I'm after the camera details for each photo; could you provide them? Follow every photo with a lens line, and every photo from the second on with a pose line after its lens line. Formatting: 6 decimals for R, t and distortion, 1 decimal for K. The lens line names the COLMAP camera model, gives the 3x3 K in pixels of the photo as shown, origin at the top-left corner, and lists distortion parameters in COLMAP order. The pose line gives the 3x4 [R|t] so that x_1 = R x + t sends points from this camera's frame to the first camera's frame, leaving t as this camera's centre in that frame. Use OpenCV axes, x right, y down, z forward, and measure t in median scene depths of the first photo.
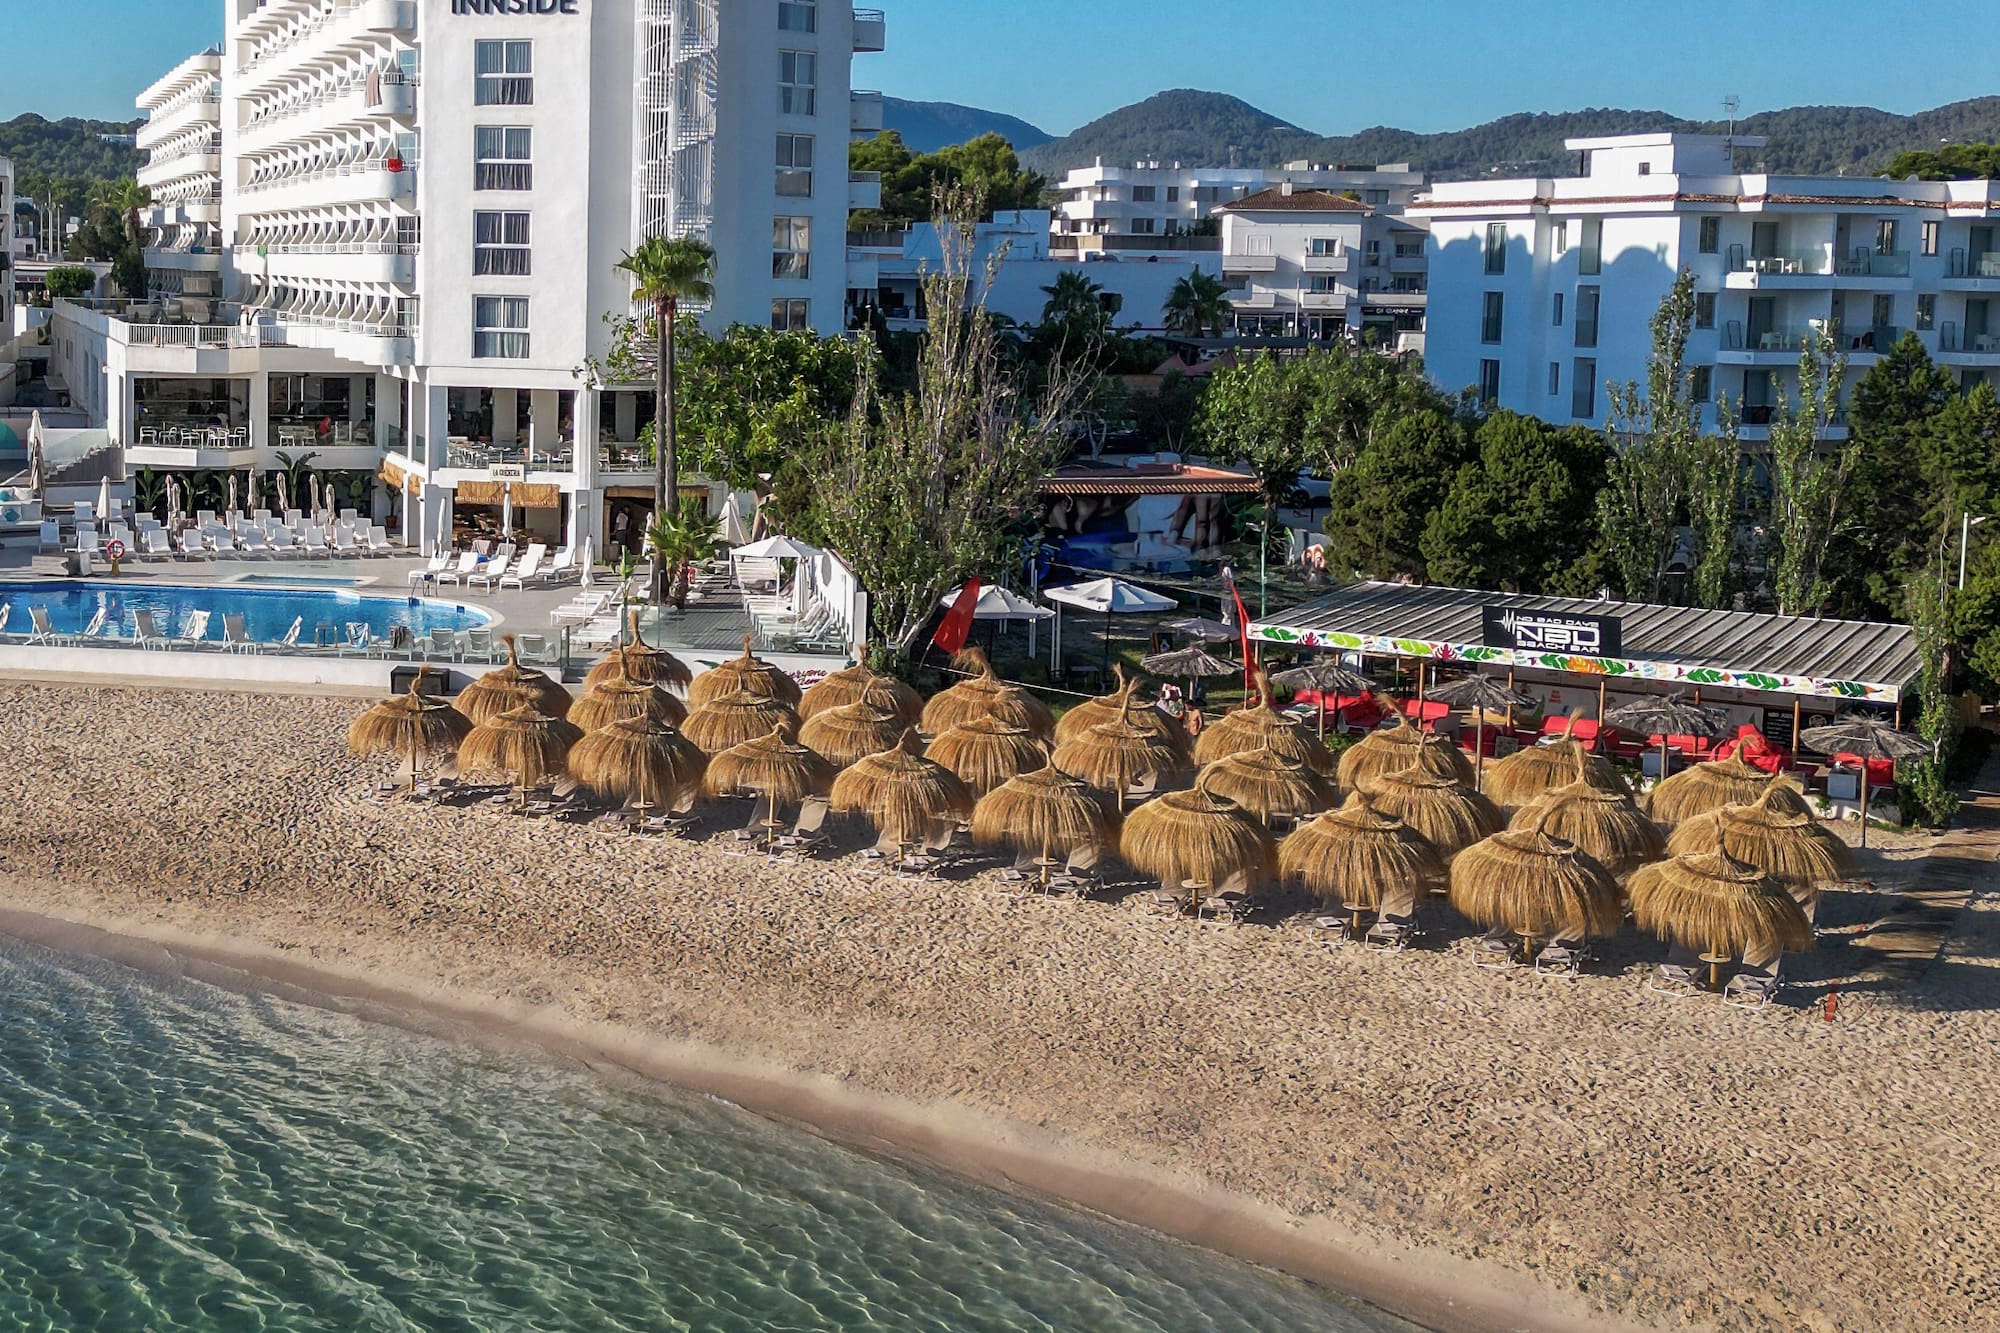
lens RADIAL K [[3847.7, 0, 676.4], [0, 3847.7, 672.1], [0, 0, 1]] dist [0.206084, -0.898150]
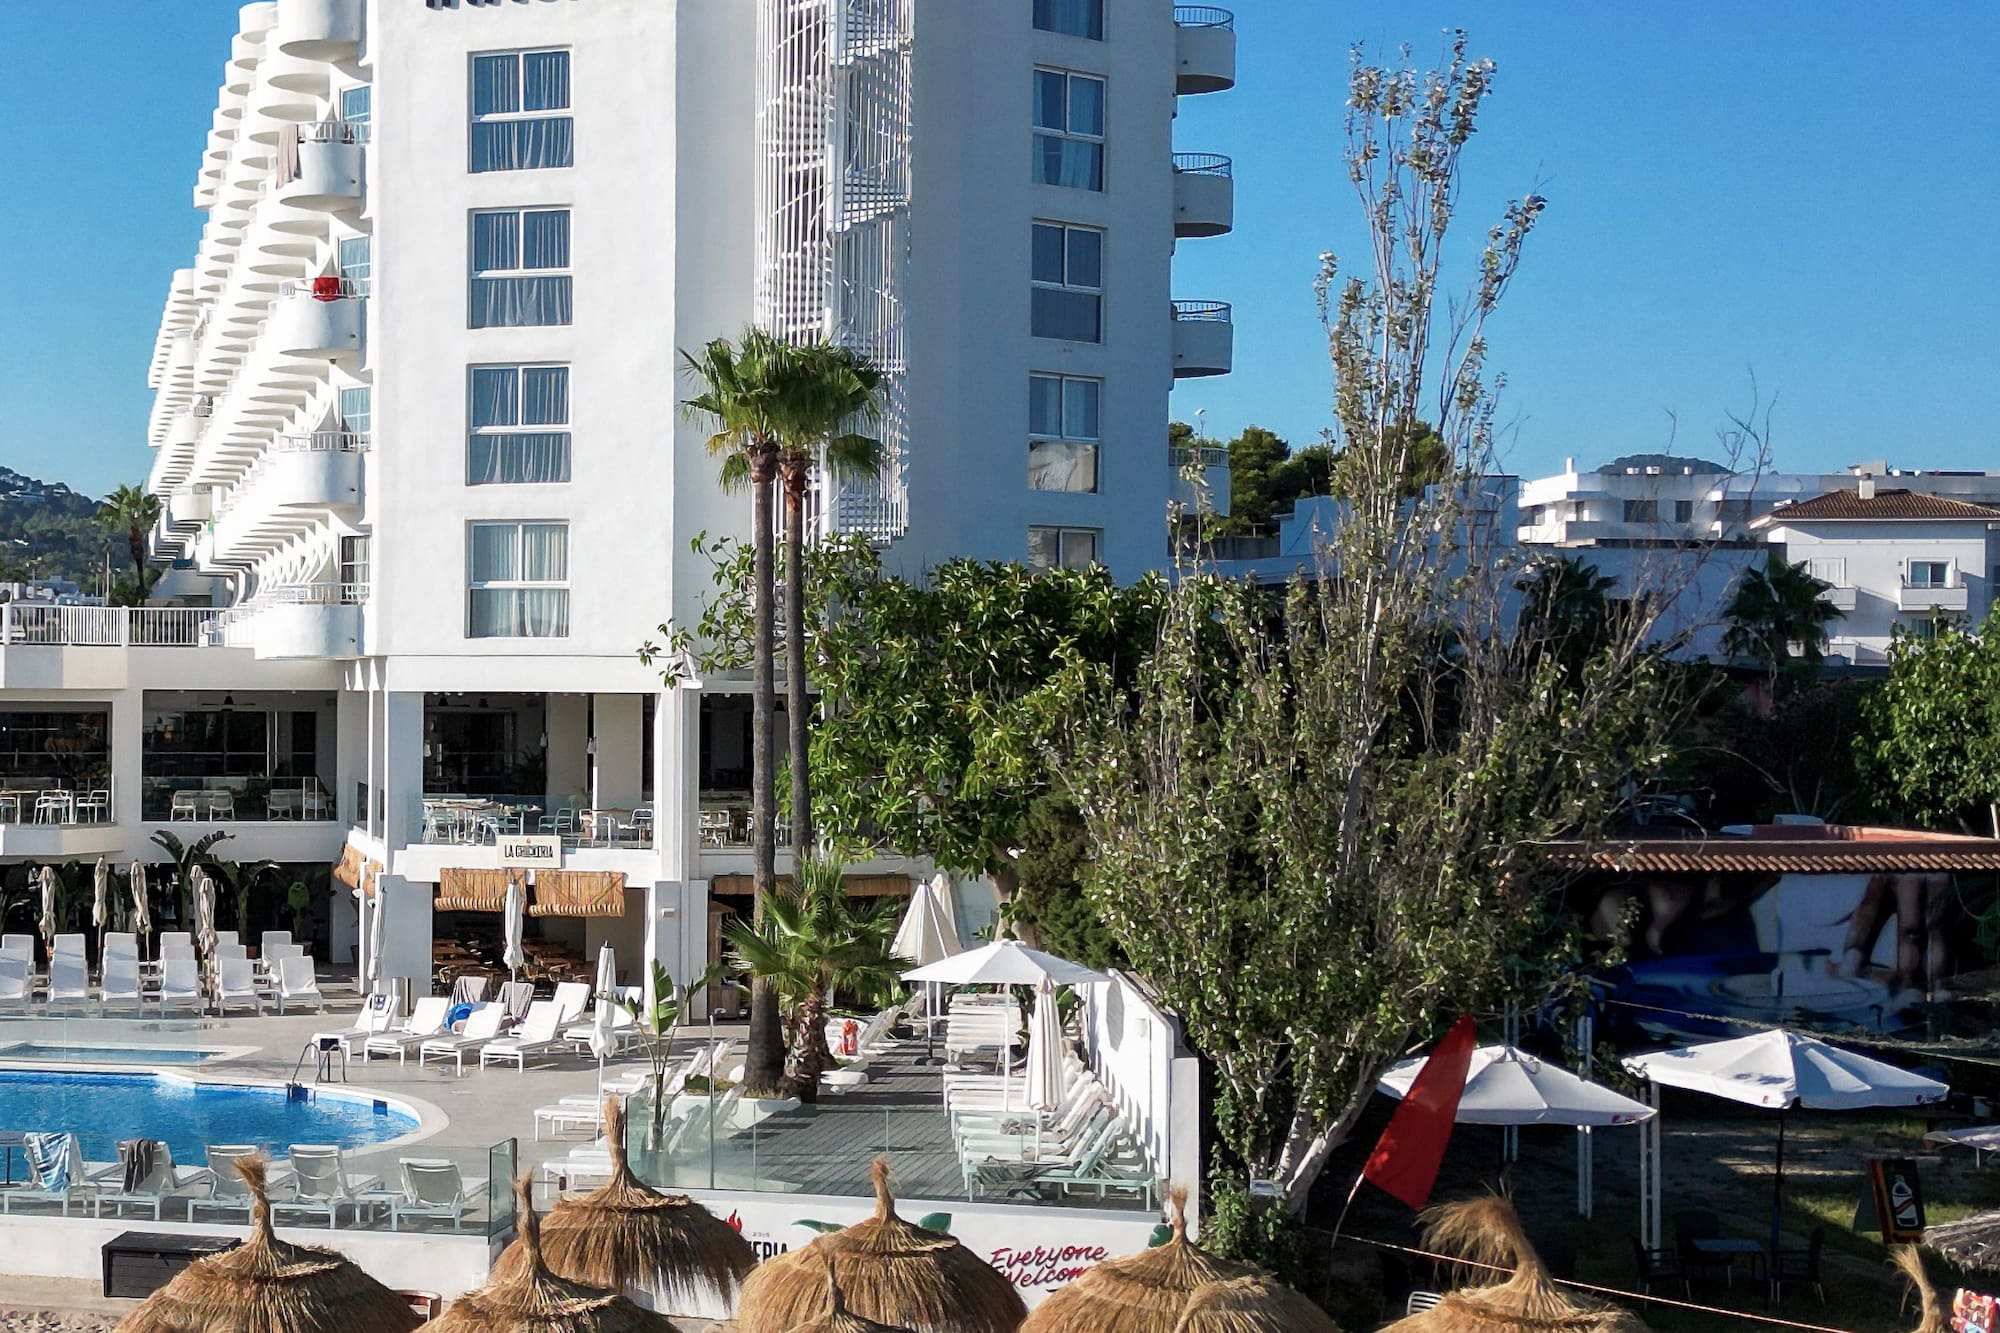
lens RADIAL K [[3847.7, 0, 676.4], [0, 3847.7, 672.1], [0, 0, 1]] dist [0.206084, -0.898150]
pose [[0.995129, -0.011496, -0.097909, 0.031637], [-0.001877, 0.990787, -0.135417, -0.004825], [0.098563, 0.134941, 0.985939, 0.527325]]
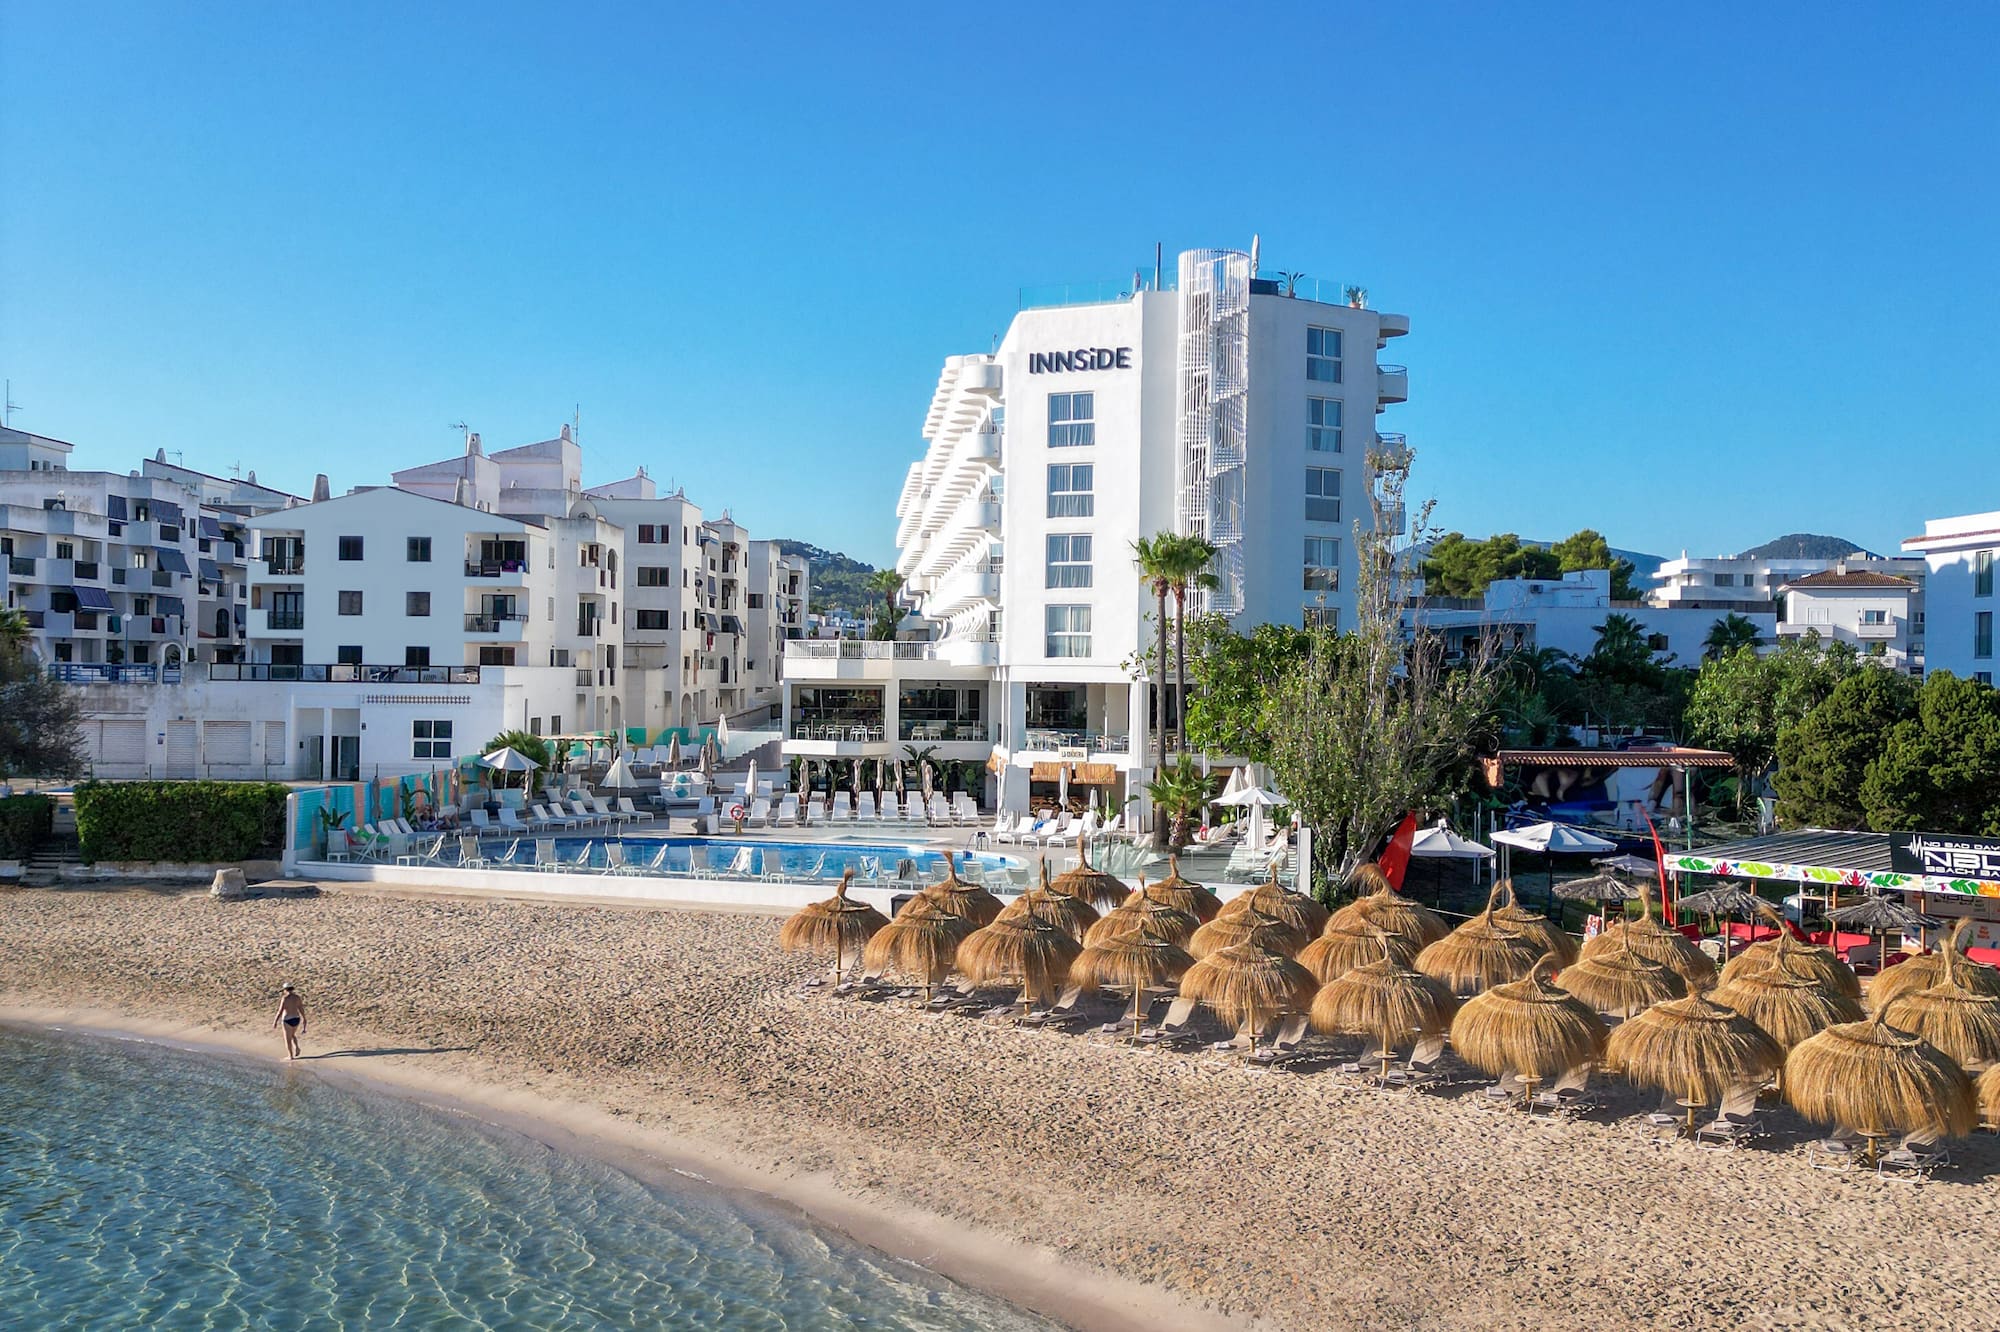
lens RADIAL K [[2674.0, 0, 912.4], [0, 2674.0, 666.8], [0, 0, 1]] dist [0.068136, -0.049590]
pose [[0.975447, -0.006467, -0.220138, 0.097611], [-0.022815, 0.991223, -0.130215, 0.032255], [0.219048, 0.132040, 0.966739, 0.218992]]
